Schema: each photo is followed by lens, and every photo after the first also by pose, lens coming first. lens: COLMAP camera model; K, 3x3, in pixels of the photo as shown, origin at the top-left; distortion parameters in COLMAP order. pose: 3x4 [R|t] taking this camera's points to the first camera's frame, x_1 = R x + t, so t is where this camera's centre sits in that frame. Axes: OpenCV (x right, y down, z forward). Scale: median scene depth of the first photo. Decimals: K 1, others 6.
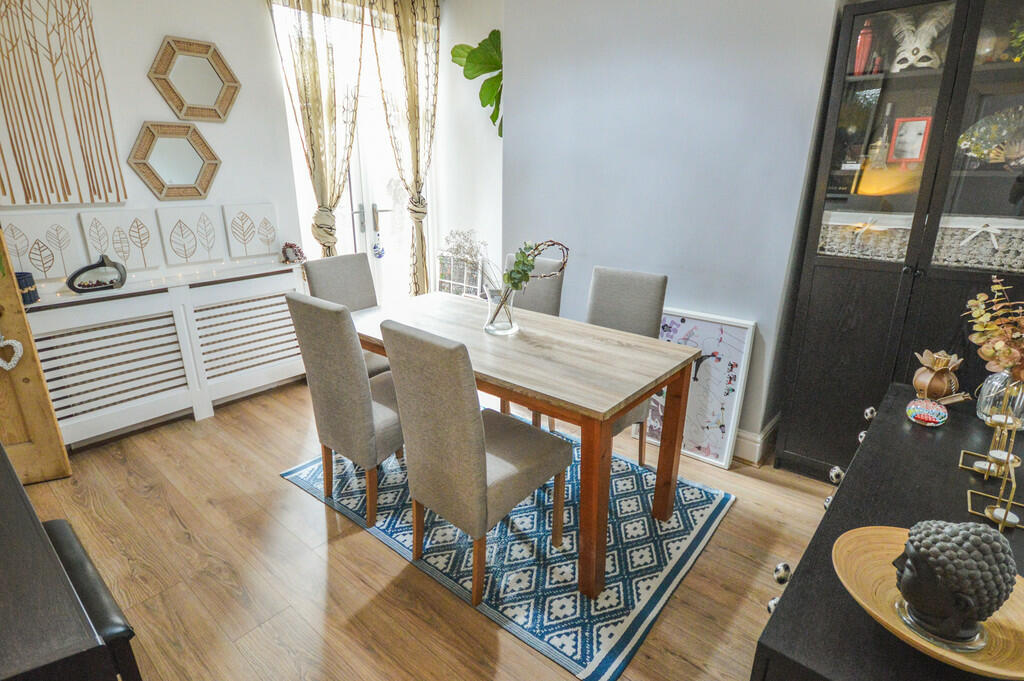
lens RADIAL K [[538.7, 0, 505.3], [0, 538.7, 341.7], [0, 0, 1]] dist [-0.002396, -0.001270]
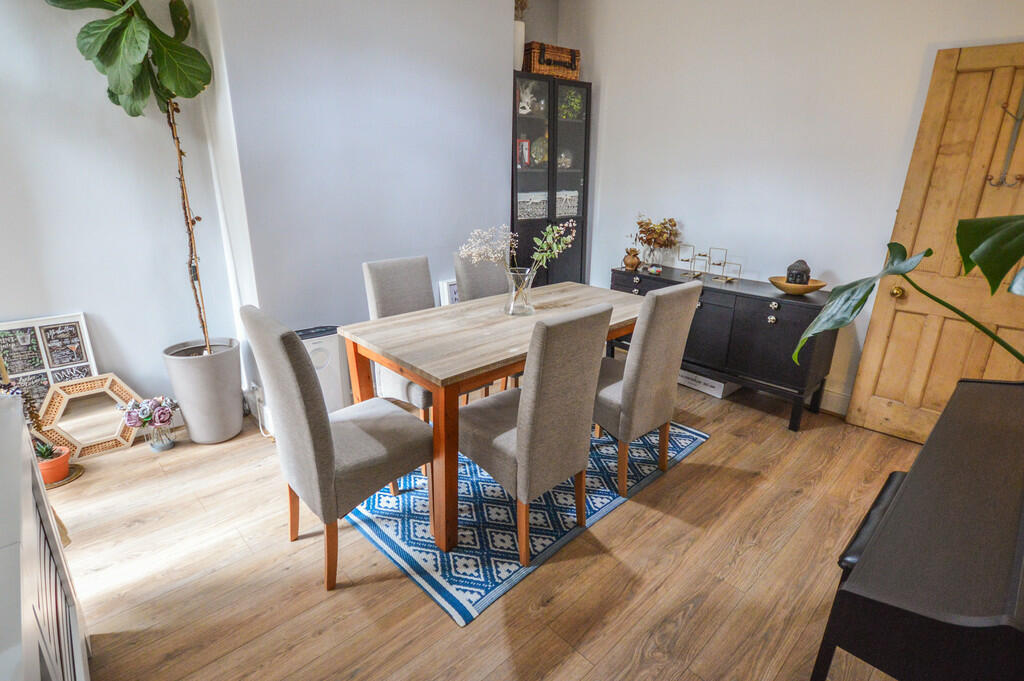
lens RADIAL K [[522.5, 0, 512.8], [0, 522.5, 320.6], [0, 0, 1]] dist [-0.002910, -0.000698]
pose [[0.089245, -0.283683, 0.954756, -1.209778], [0.296828, 0.922599, 0.246383, -0.320516], [-0.950752, 0.261410, 0.166542, 0.960515]]
